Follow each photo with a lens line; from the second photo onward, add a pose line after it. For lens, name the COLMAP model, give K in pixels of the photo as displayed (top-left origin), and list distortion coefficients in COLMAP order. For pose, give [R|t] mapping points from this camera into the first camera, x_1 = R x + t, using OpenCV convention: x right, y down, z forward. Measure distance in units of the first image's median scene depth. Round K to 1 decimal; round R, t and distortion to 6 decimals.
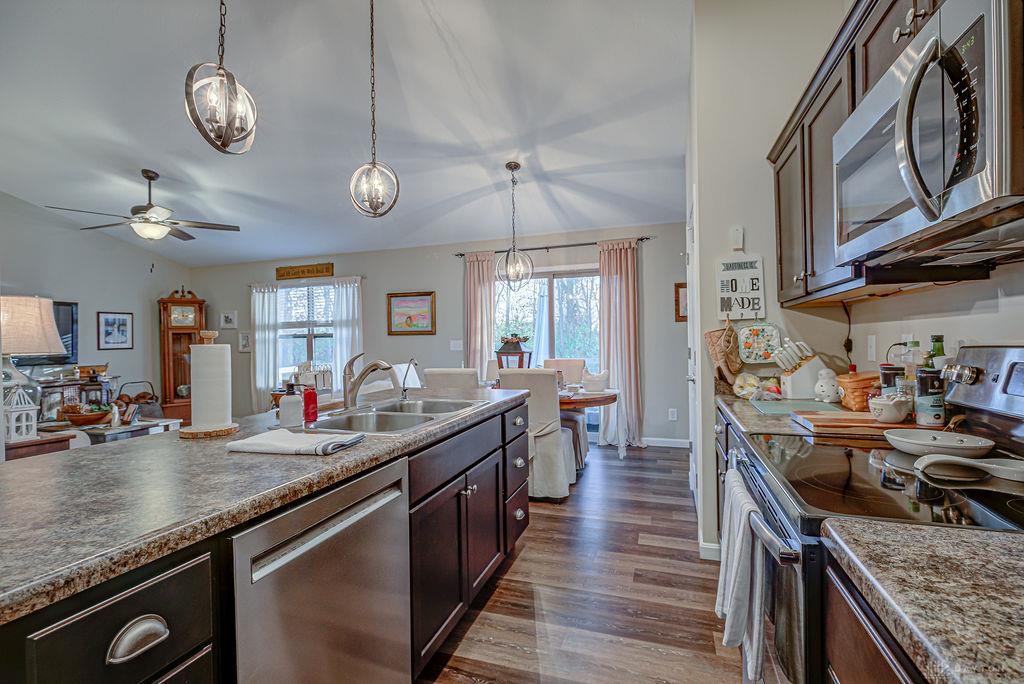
lens RADIAL K [[467.2, 0, 512.7], [0, 467.2, 341.1], [0, 0, 1]] dist [-0.006895, 0.000674]
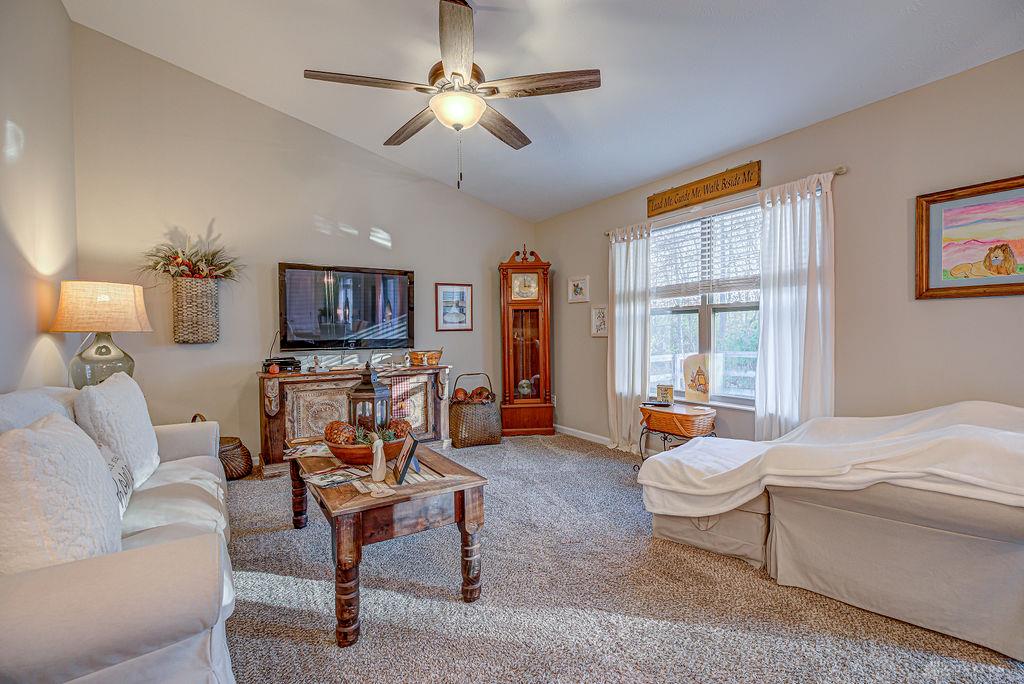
lens RADIAL K [[467.2, 0, 511.9], [0, 467.2, 341.7], [0, 0, 1]] dist [-0.006895, 0.000674]
pose [[0.773107, 0.019929, -0.633962, -0.270352], [-0.003050, 0.999612, 0.027703, 0.013778], [0.634268, -0.019484, 0.772868, 0.441980]]
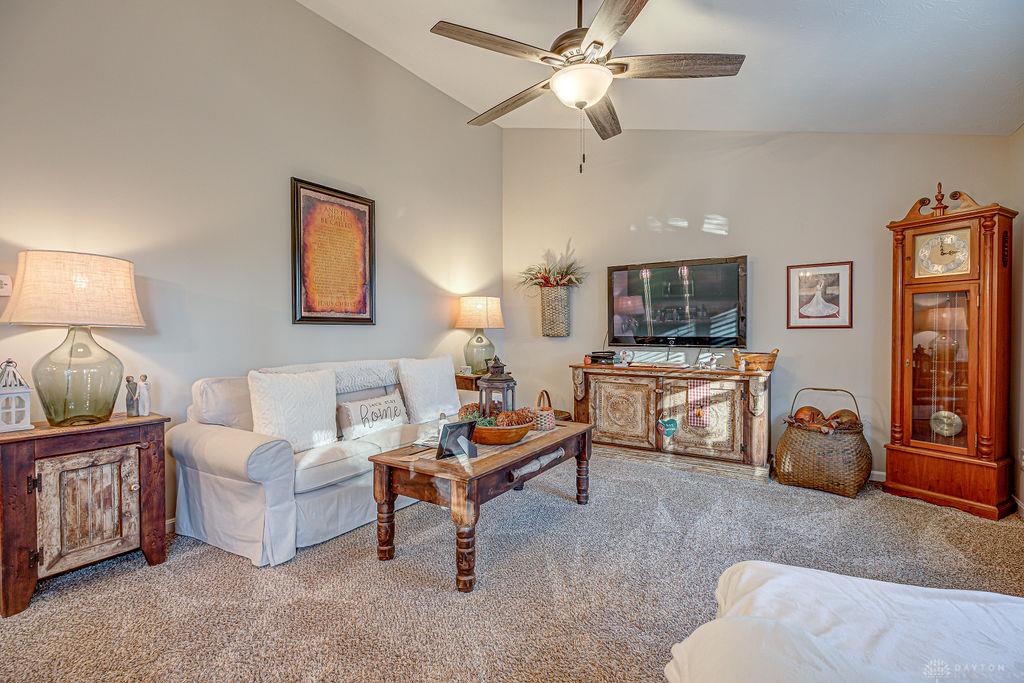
lens RADIAL K [[467.2, 0, 511.0], [0, 467.2, 338.8], [0, 0, 1]] dist [-0.006895, 0.000674]
pose [[-0.259197, 0.031384, -0.965314, -0.190456], [0.002043, 0.999487, 0.031947, 0.011753], [0.965822, 0.006308, -0.259129, 0.771099]]
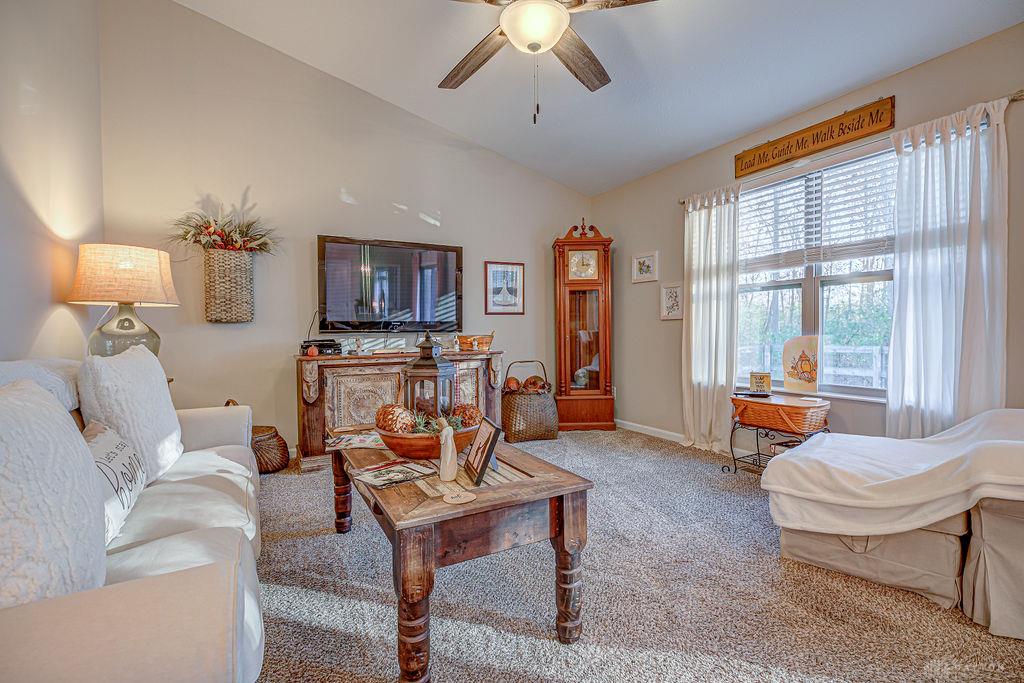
lens RADIAL K [[467.2, 0, 512.5], [0, 467.2, 340.8], [0, 0, 1]] dist [-0.006895, 0.000674]
pose [[0.732512, 0.024719, -0.680305, -0.348297], [-0.005136, 0.999513, 0.030788, 0.036126], [0.680735, -0.019059, 0.732282, 0.472457]]
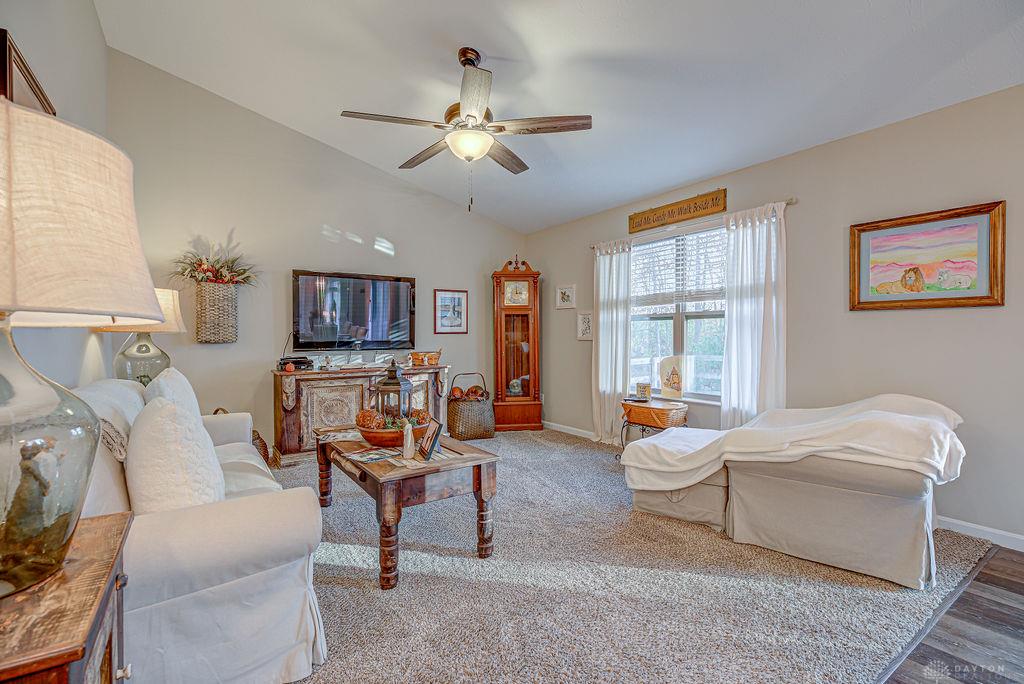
lens RADIAL K [[467.2, 0, 511.7], [0, 467.2, 341.0], [0, 0, 1]] dist [-0.006895, 0.000674]
pose [[0.799228, 0.020659, -0.600673, -0.246288], [-0.011368, 0.999750, 0.019260, 0.013500], [0.600921, -0.008565, 0.799263, 0.376817]]
